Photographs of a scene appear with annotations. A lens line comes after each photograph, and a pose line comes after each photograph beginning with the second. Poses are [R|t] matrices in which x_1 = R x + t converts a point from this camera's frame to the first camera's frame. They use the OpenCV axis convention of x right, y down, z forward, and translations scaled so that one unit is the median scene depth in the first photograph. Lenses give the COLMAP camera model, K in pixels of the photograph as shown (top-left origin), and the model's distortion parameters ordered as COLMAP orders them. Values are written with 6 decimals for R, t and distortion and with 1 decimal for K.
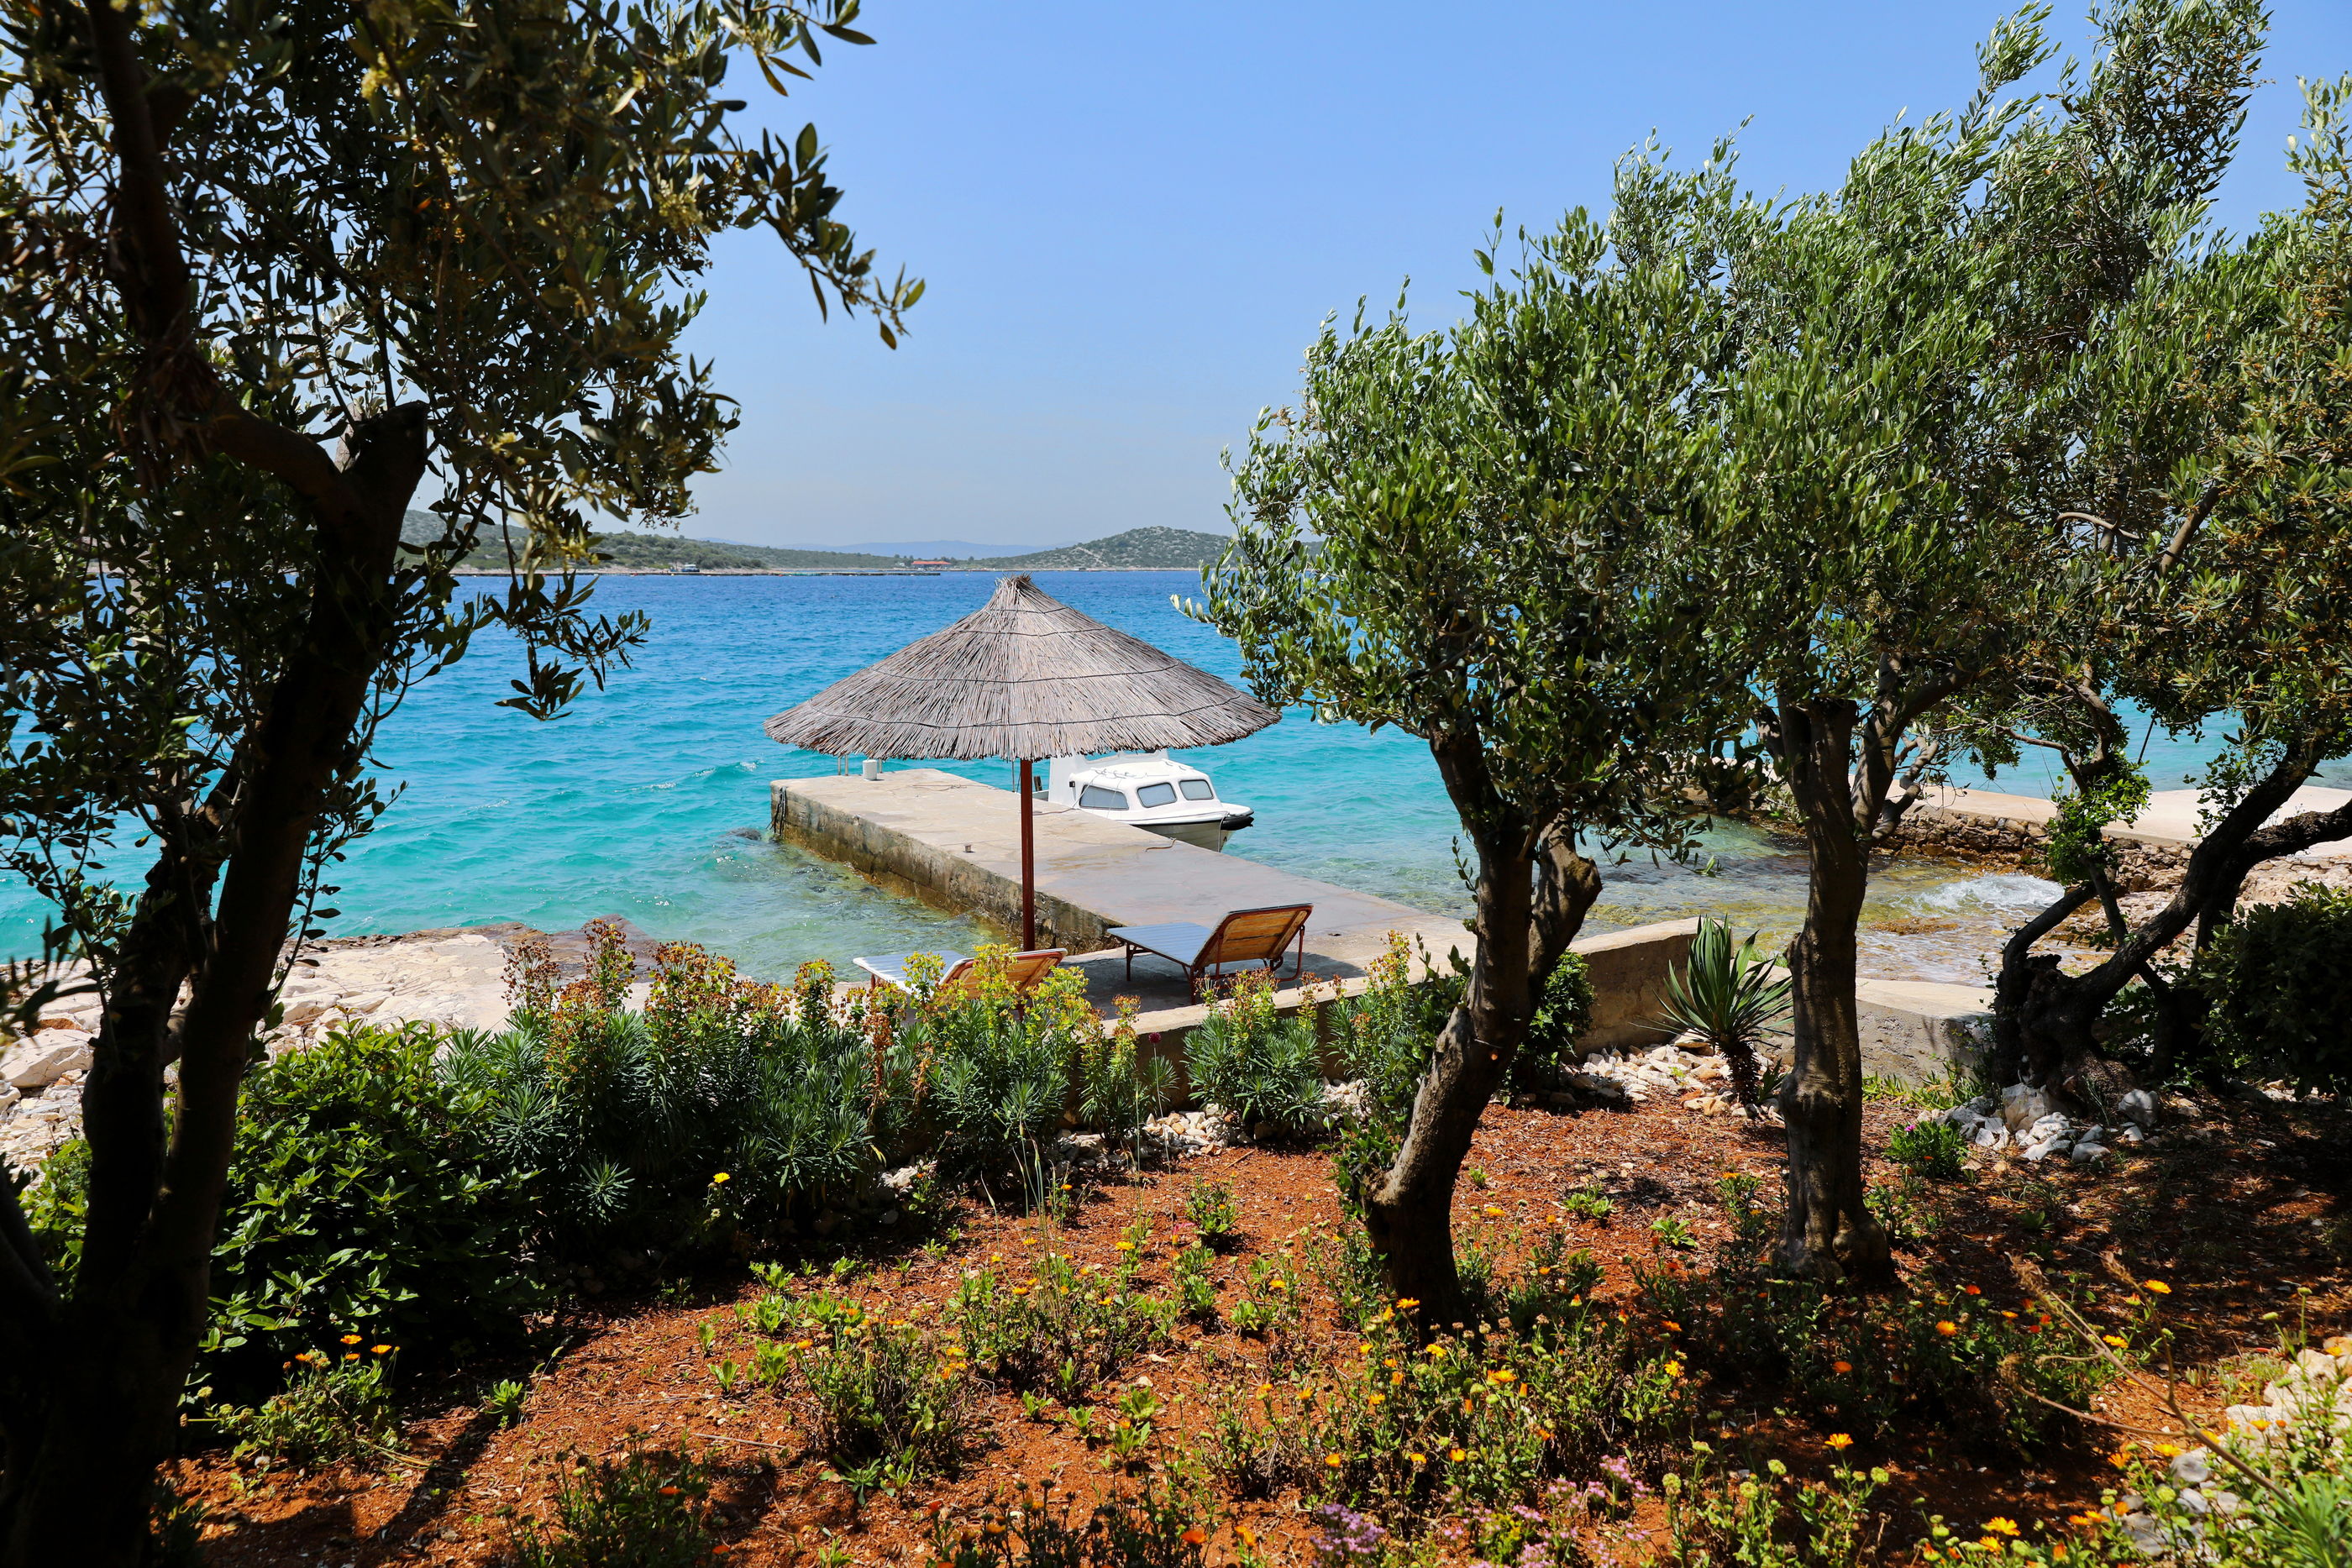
lens RADIAL K [[1582.2, 0, 1176.0], [0, 1582.2, 784.0], [0, 0, 1]] dist [0.000191, 0.002322]
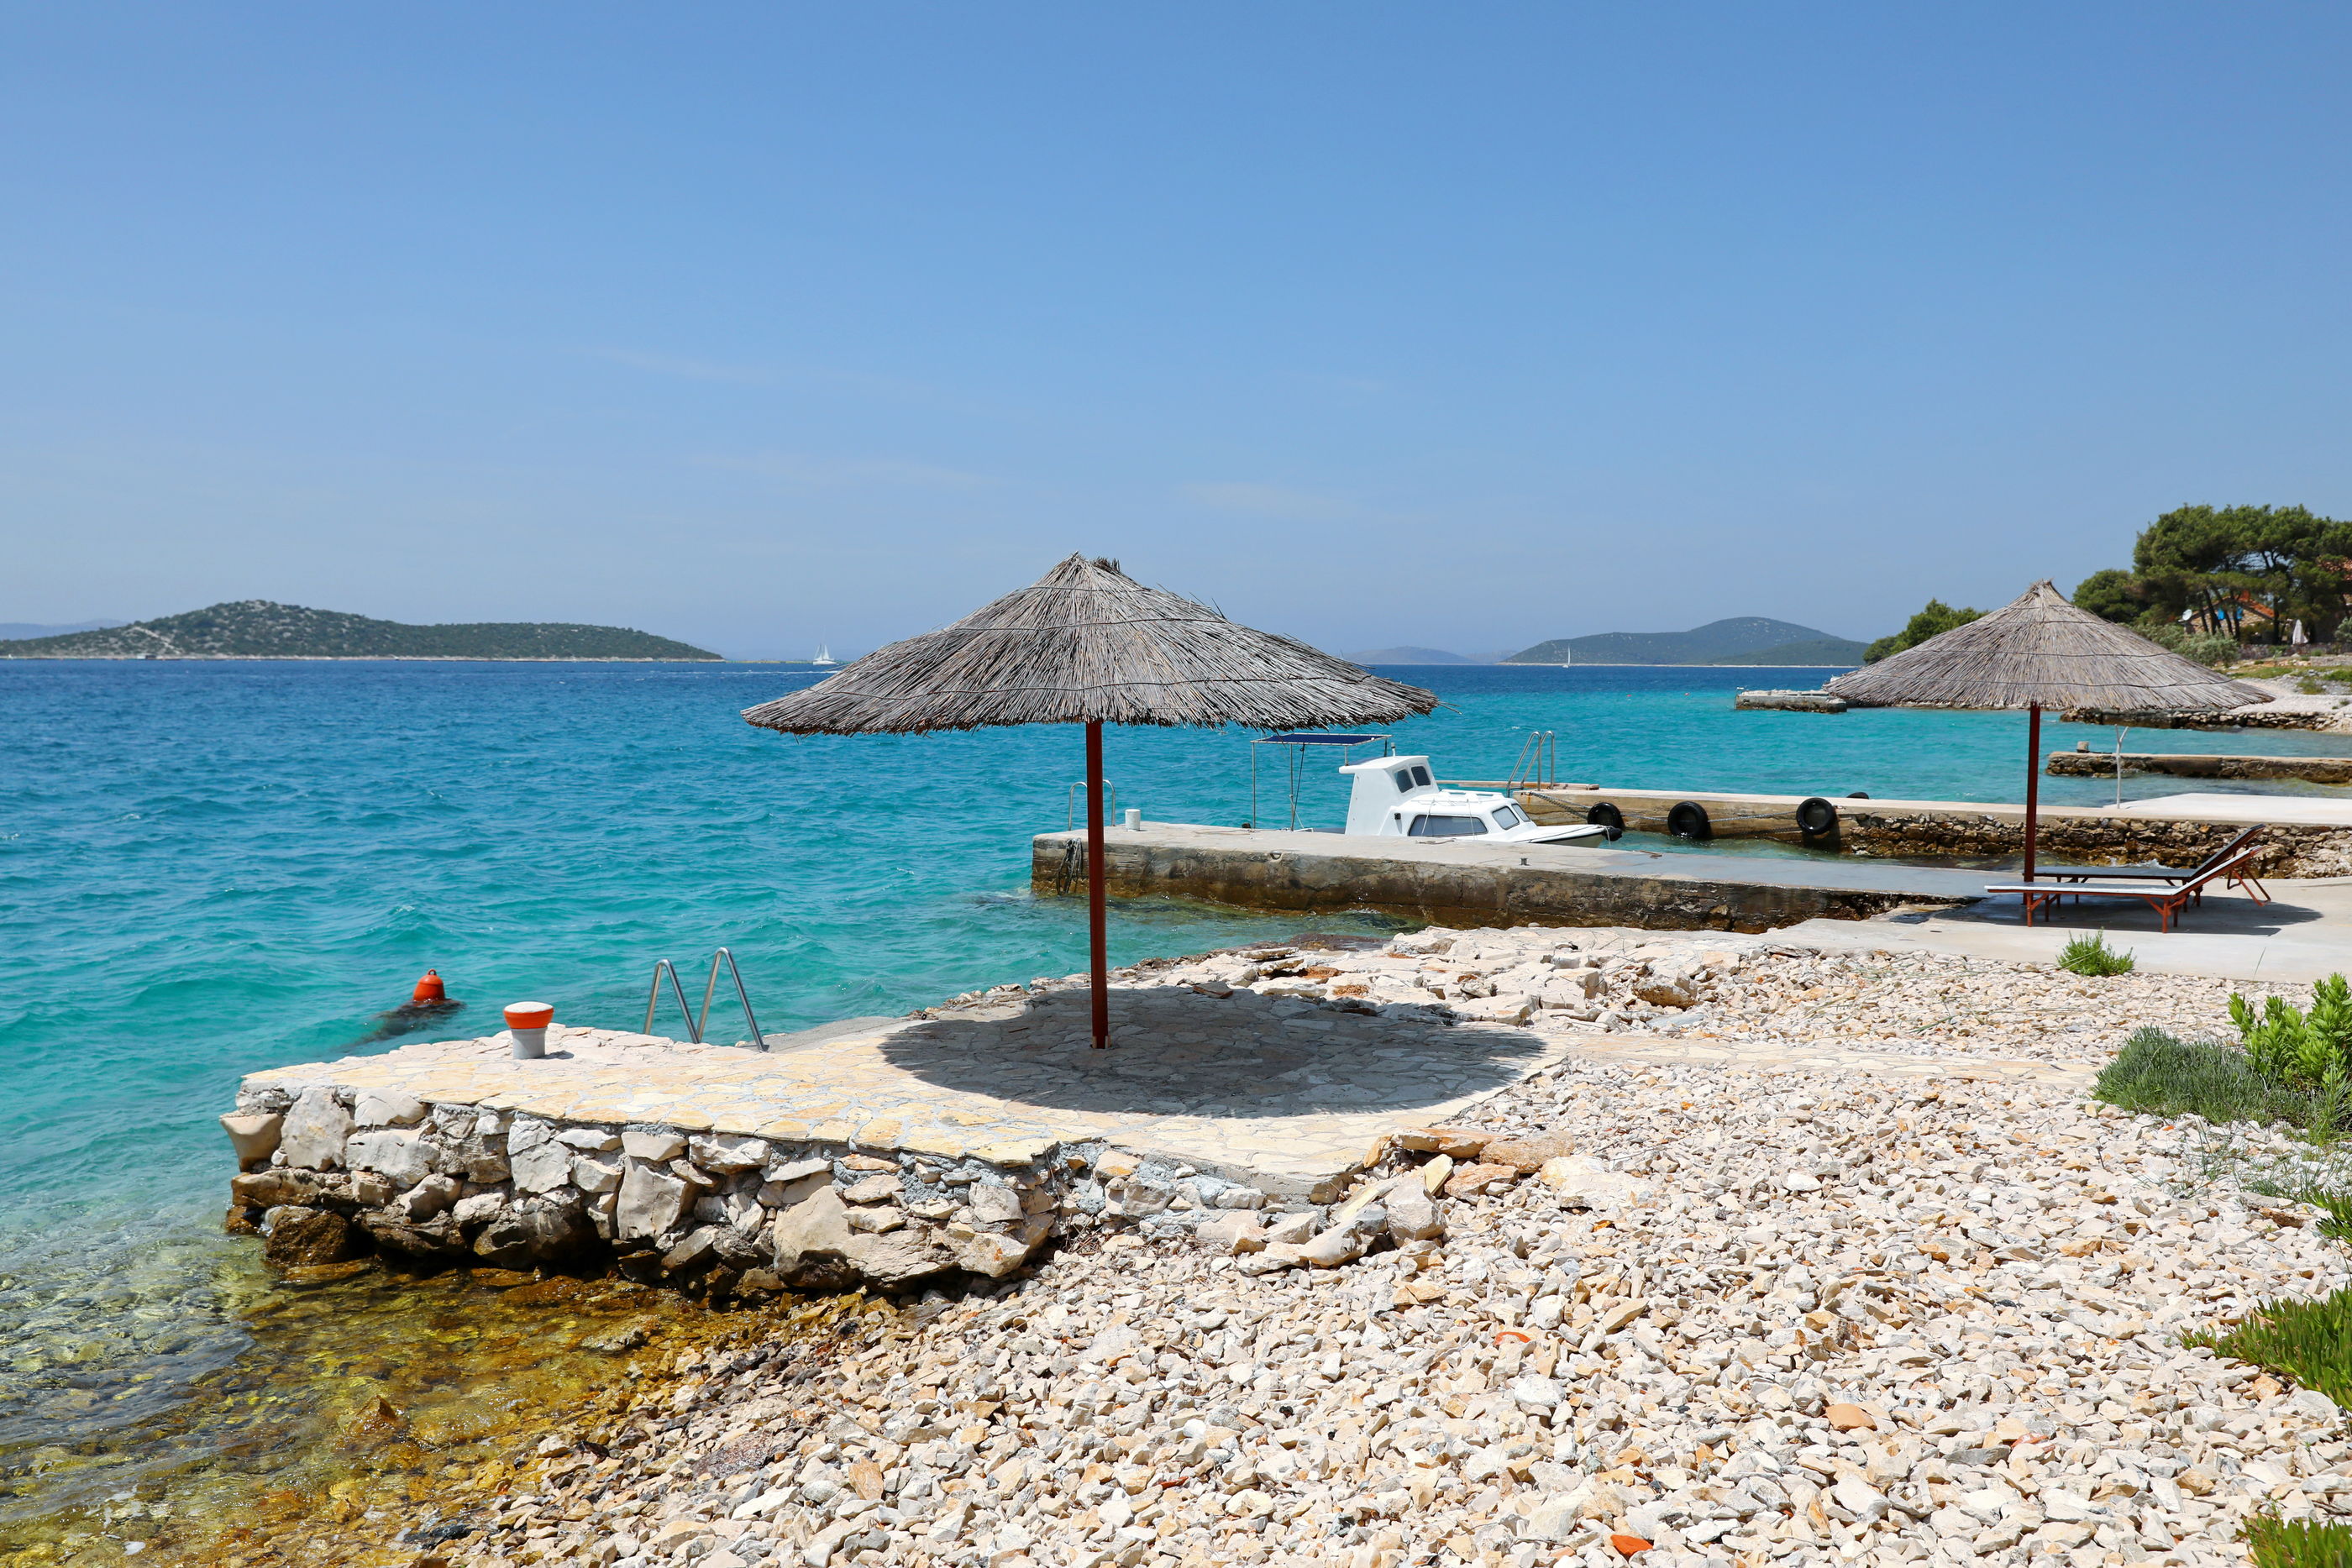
lens RADIAL K [[1980.7, 0, 1176.0], [0, 1980.7, 784.0], [0, 0, 1]] dist [0.005984, 0.009933]
pose [[0.907289, -0.017261, 0.420152, -0.754400], [0.048505, 0.996784, -0.063792, 0.055954], [-0.417700, 0.078257, 0.905209, -0.095384]]
